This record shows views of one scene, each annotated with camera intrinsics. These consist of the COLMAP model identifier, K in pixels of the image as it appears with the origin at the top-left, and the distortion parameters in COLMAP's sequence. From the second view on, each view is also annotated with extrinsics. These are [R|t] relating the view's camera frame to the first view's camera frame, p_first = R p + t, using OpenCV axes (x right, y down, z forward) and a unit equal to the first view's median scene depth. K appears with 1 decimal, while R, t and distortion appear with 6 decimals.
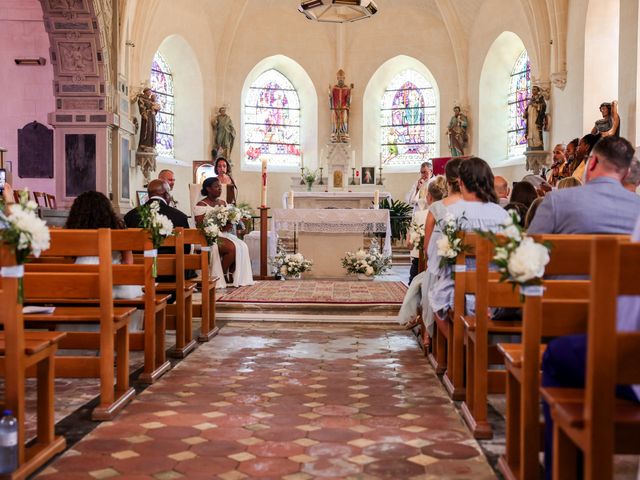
lens RADIAL K [[782.4, 0, 320.6], [0, 782.4, 239.1], [0, 0, 1]] dist [0.024067, 0.000000]
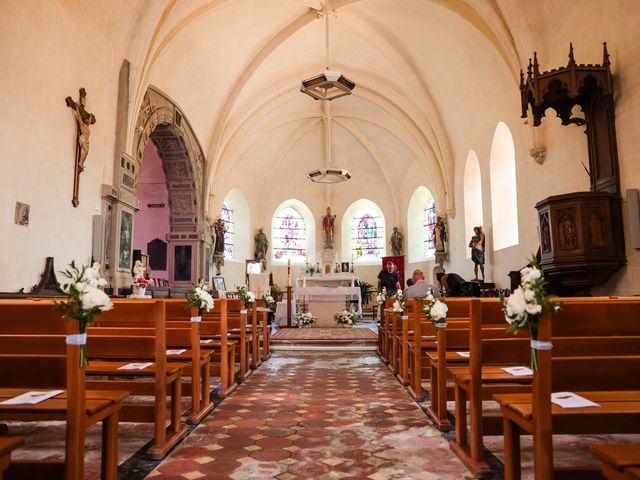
lens RADIAL K [[475.9, 0, 319.4], [0, 475.9, 234.8], [0, 0, 1]] dist [-0.074565, 0.002183]
pose [[0.999845, -0.007654, 0.015874, -0.016153], [0.009895, 0.989188, -0.146321, 0.001265], [-0.014583, 0.146455, 0.989110, -0.060880]]
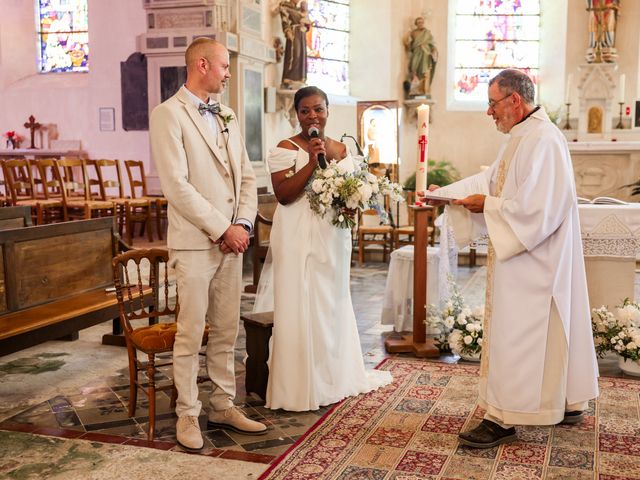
lens RADIAL K [[782.4, 0, 321.3], [0, 782.4, 239.4], [0, 0, 1]] dist [0.024067, 0.000000]
pose [[0.949327, 0.031829, -0.312673, 0.017416], [-0.002612, 0.995623, 0.093421, -0.050587], [0.314278, -0.087870, 0.945256, 0.400444]]
